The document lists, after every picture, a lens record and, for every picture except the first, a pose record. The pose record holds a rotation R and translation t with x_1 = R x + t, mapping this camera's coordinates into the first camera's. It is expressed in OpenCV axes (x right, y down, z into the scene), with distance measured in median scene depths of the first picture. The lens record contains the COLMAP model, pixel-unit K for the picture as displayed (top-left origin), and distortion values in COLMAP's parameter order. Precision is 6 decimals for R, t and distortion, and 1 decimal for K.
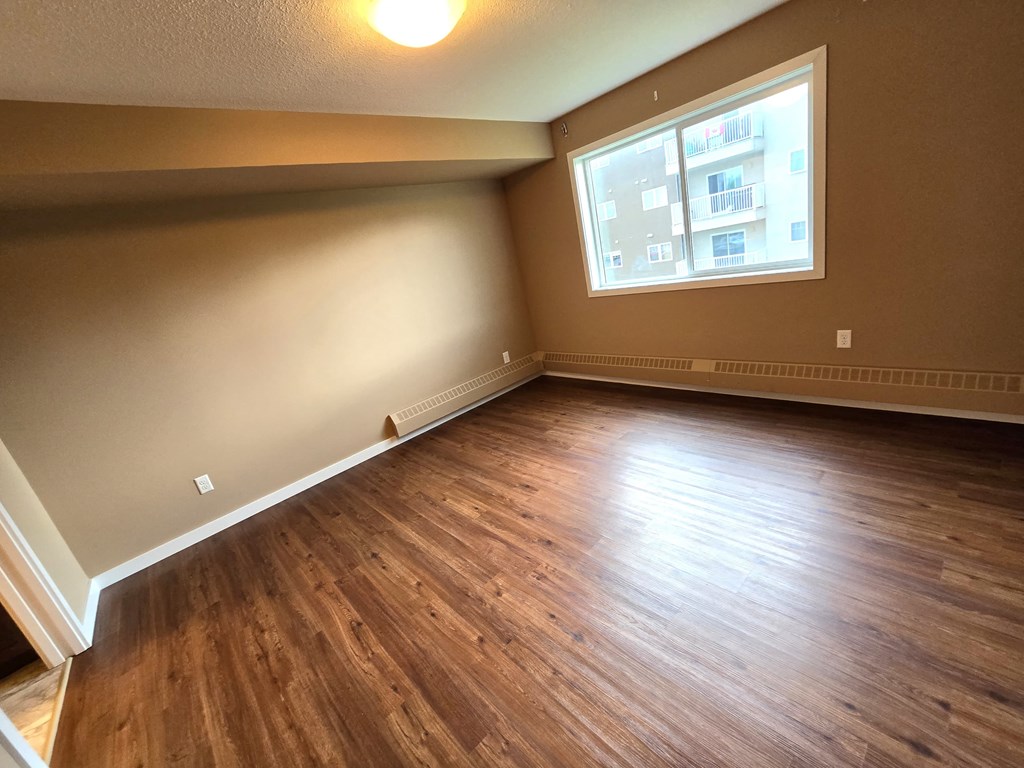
lens RADIAL K [[422.2, 0, 513.3], [0, 422.2, 385.1], [0, 0, 1]] dist [-0.002469, 0.000318]
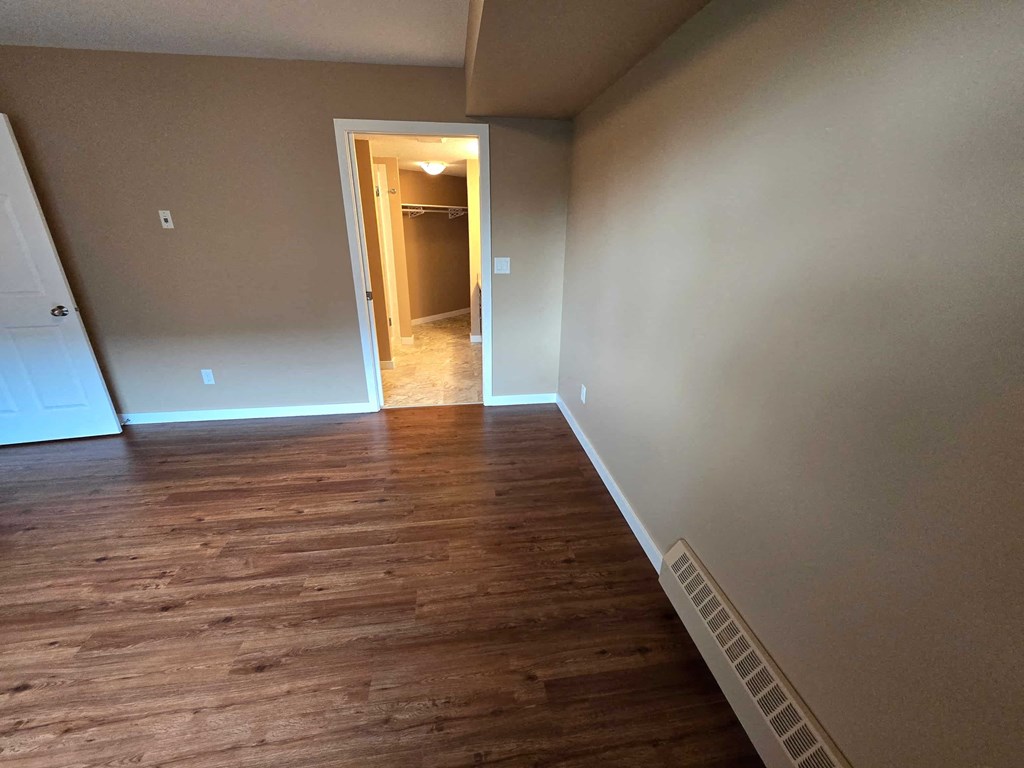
lens RADIAL K [[422.2, 0, 513.3], [0, 422.2, 385.1], [0, 0, 1]] dist [-0.002469, 0.000318]
pose [[-0.556964, 0.477099, -0.679830, 0.047736], [-0.140864, 0.752418, 0.643447, -0.452855], [0.818504, 0.454140, -0.351864, 1.333475]]
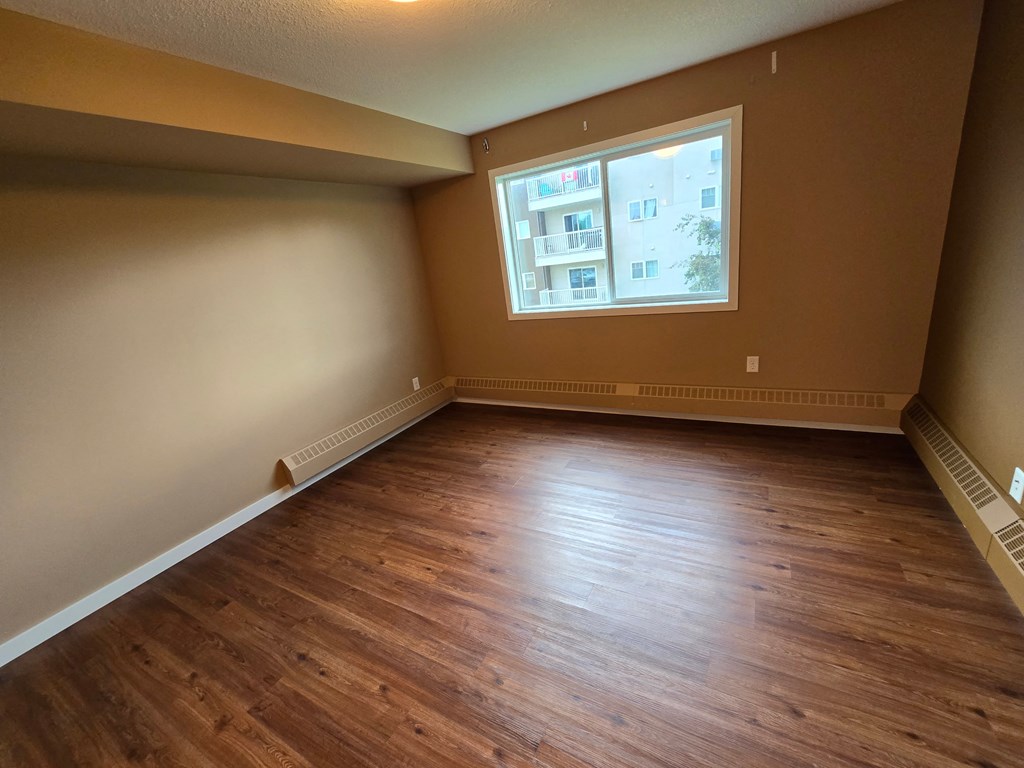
lens RADIAL K [[422.2, 0, 513.3], [0, 422.2, 385.1], [0, 0, 1]] dist [-0.002469, 0.000318]
pose [[0.949472, -0.016910, 0.313396, -0.179957], [0.033730, 0.998262, -0.048325, -0.021504], [-0.312034, 0.056454, 0.948392, 0.140552]]
